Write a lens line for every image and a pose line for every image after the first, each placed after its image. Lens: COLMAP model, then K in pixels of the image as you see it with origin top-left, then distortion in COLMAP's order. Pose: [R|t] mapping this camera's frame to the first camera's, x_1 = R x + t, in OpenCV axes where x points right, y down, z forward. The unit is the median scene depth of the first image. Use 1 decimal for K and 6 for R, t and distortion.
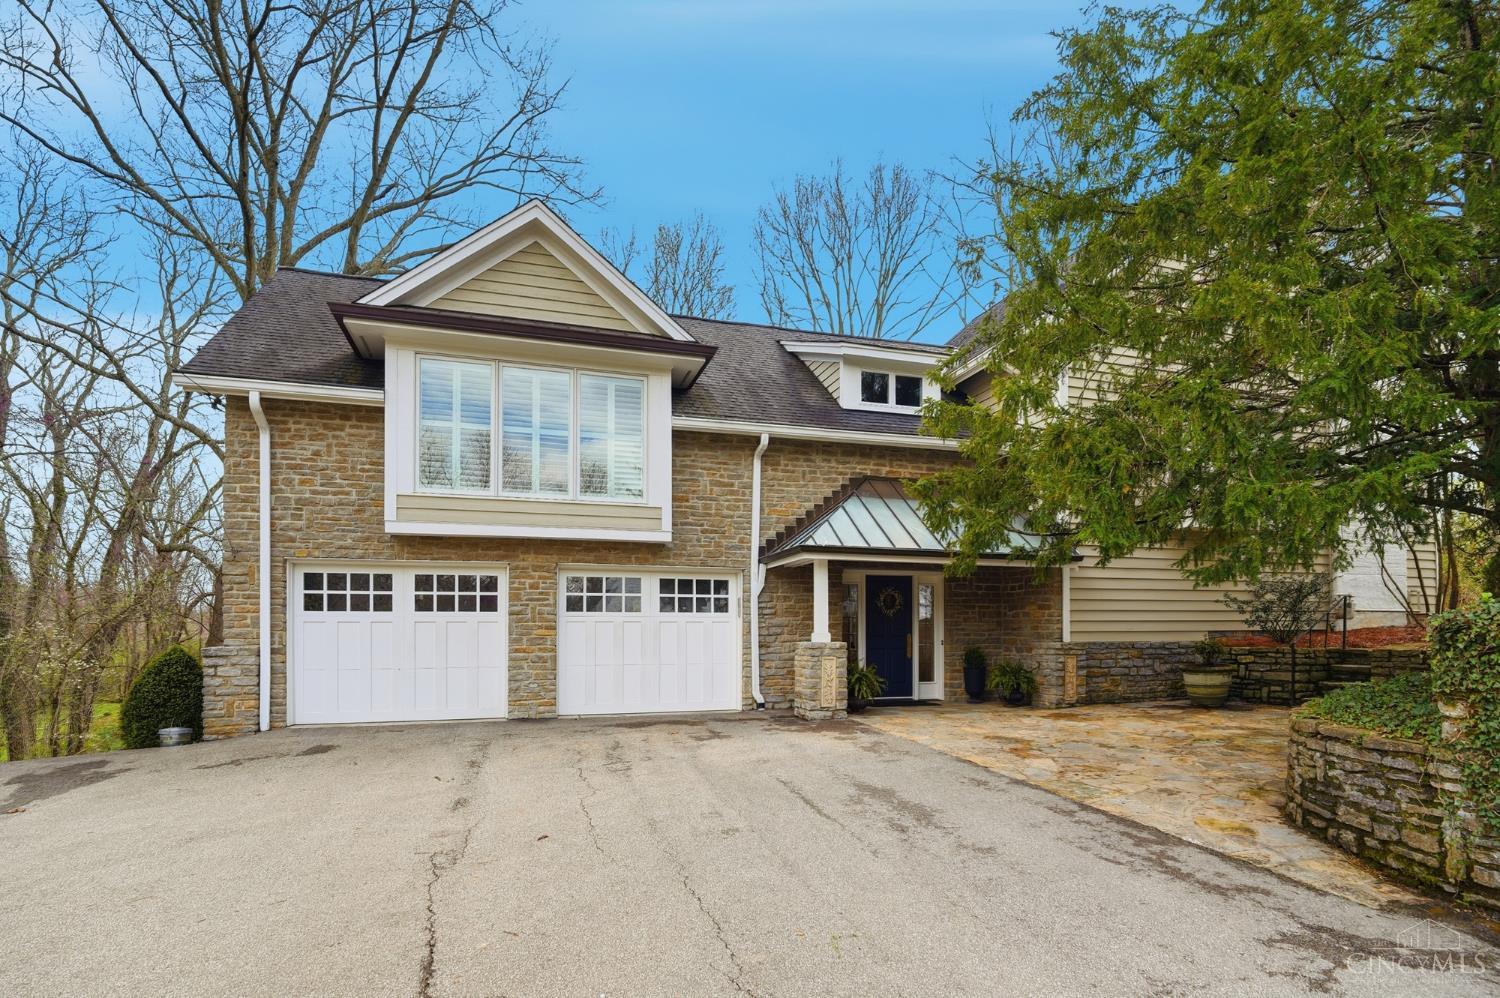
lens RADIAL K [[693.7, 0, 700.5], [0, 693.7, 636.8], [0, 0, 1]] dist [-0.018978, -0.000334]
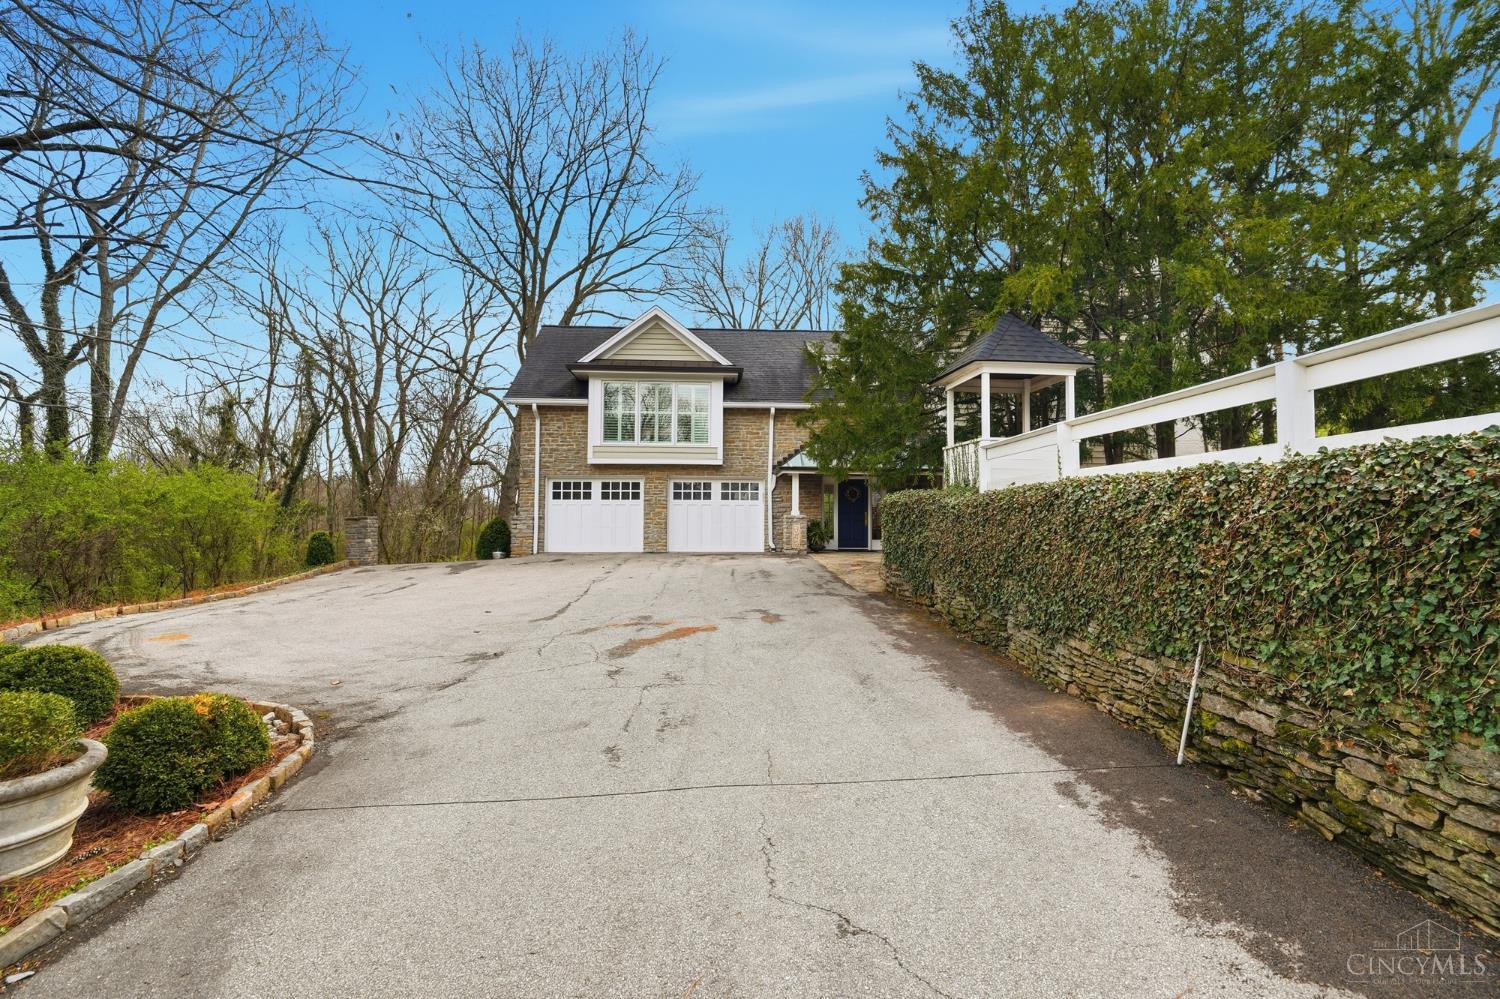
lens RADIAL K [[693.7, 0, 755.6], [0, 693.7, 496.0], [0, 0, 1]] dist [-0.018978, -0.000334]
pose [[0.976260, -0.001478, -0.216596, 0.478630], [-0.007099, 0.999221, -0.038820, 0.029183], [0.216484, 0.039436, 0.975489, -0.908665]]
